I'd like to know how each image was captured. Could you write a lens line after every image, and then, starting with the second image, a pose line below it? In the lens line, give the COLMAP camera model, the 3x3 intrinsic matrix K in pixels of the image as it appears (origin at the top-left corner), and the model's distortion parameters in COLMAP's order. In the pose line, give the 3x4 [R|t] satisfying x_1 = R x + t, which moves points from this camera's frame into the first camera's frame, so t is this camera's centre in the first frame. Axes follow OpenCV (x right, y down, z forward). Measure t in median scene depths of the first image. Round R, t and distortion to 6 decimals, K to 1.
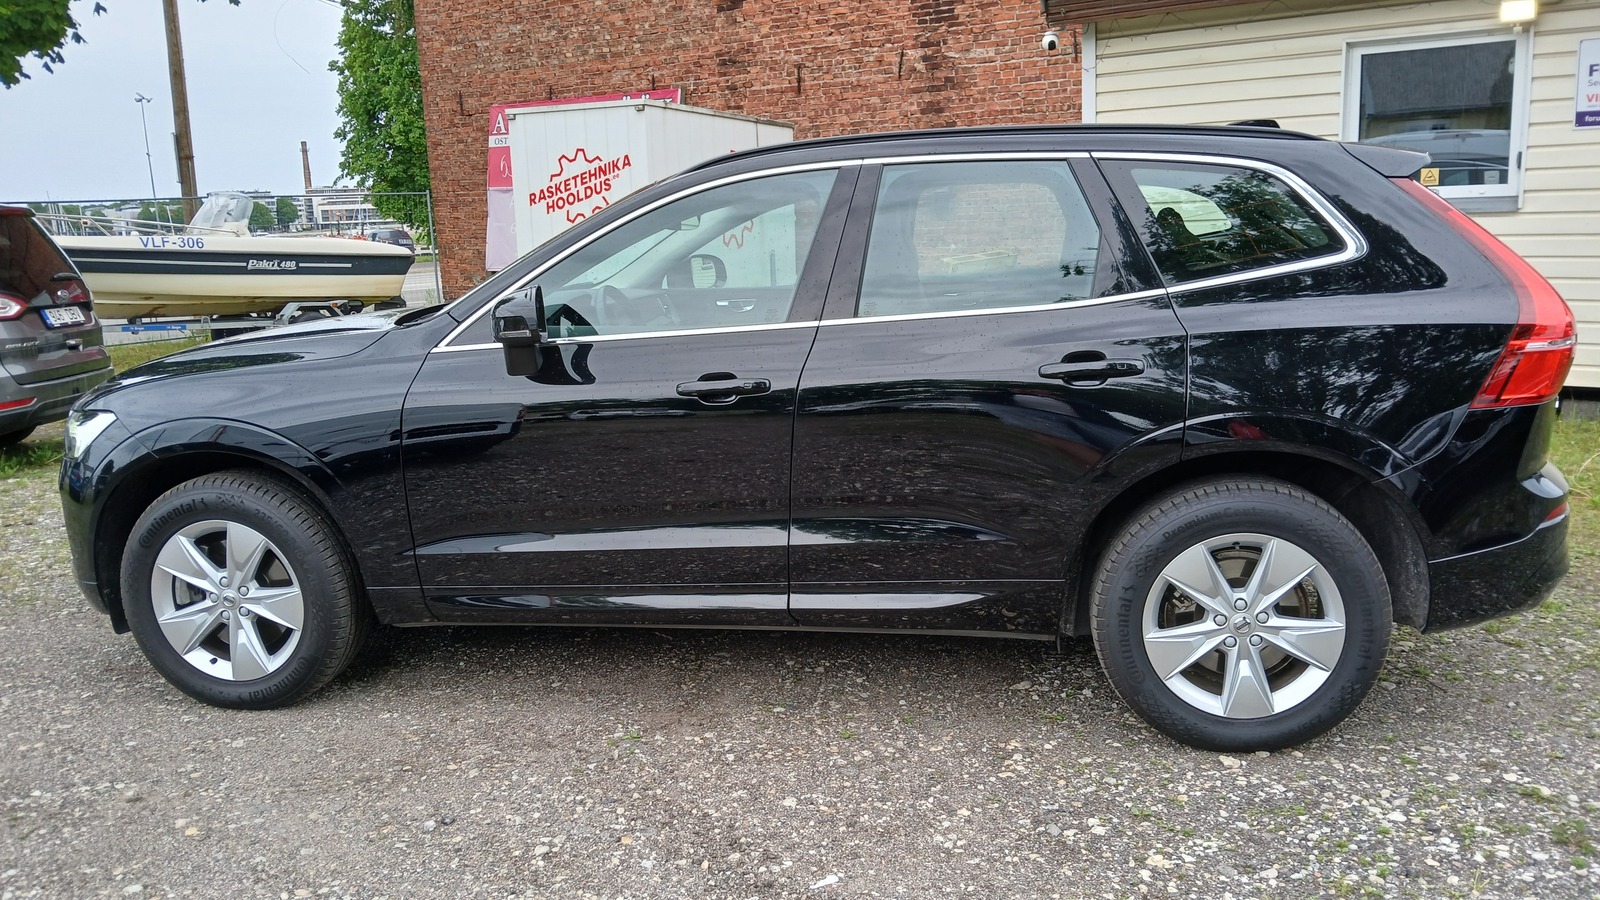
lens RADIAL K [[1336.1, 0, 796.0], [0, 1336.1, 468.1], [0, 0, 1]] dist [0.017794, -0.079910]
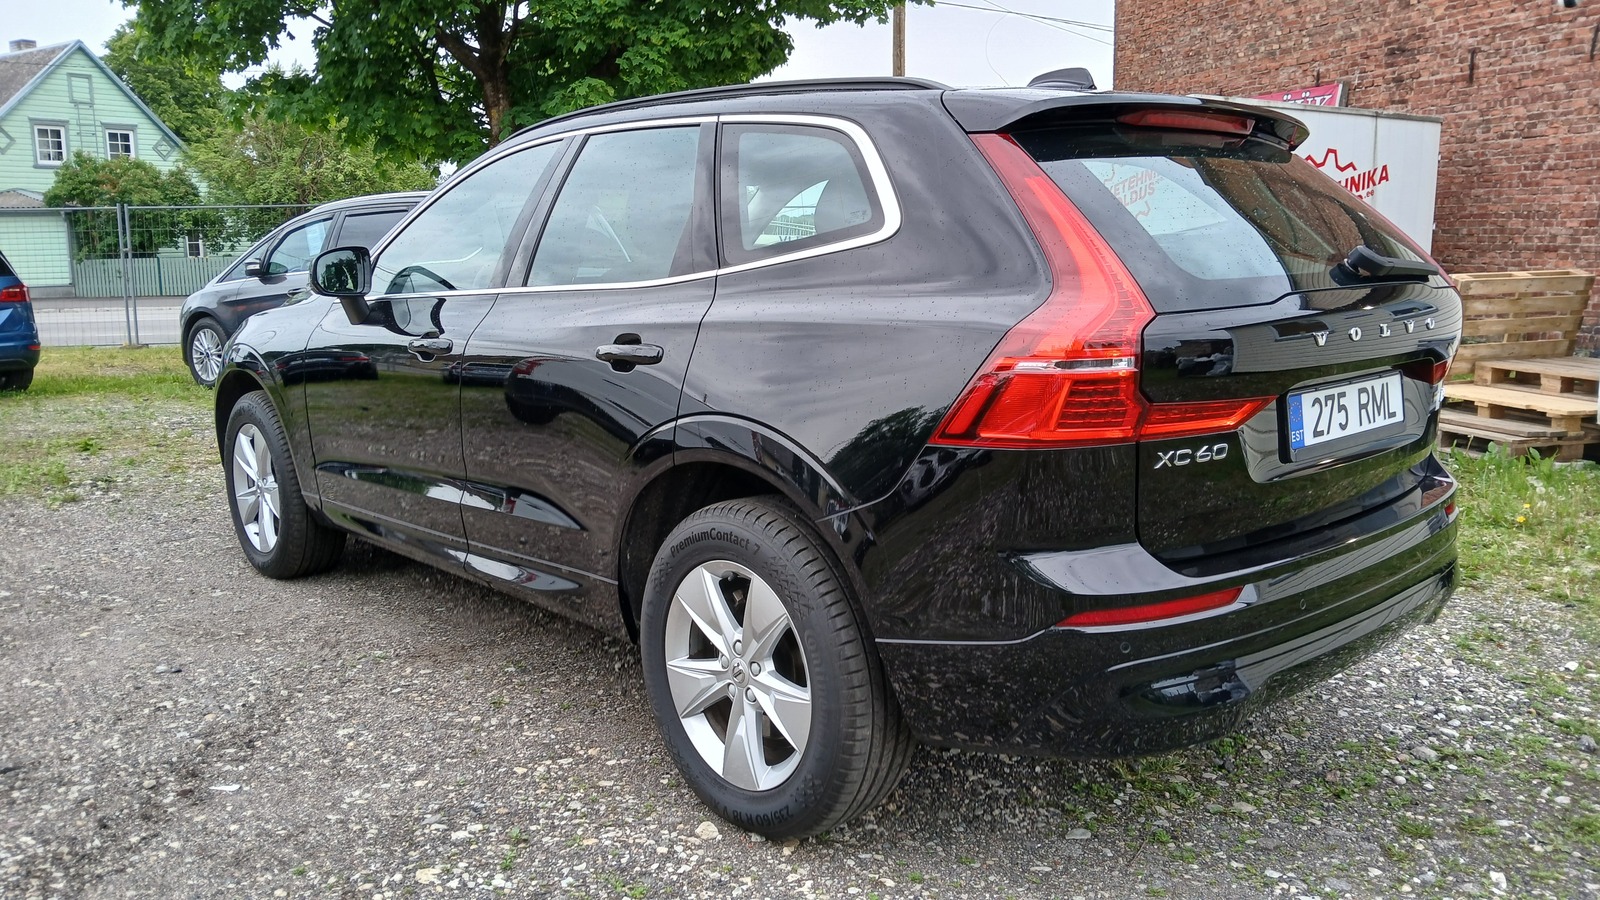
lens RADIAL K [[1336.1, 0, 792.1], [0, 1336.1, 439.3], [0, 0, 1]] dist [0.017794, -0.079910]
pose [[0.757723, 0.117857, -0.641845, 0.243929], [-0.139855, 0.990031, 0.016688, -0.012698], [0.637413, 0.077120, 0.766653, 0.103663]]
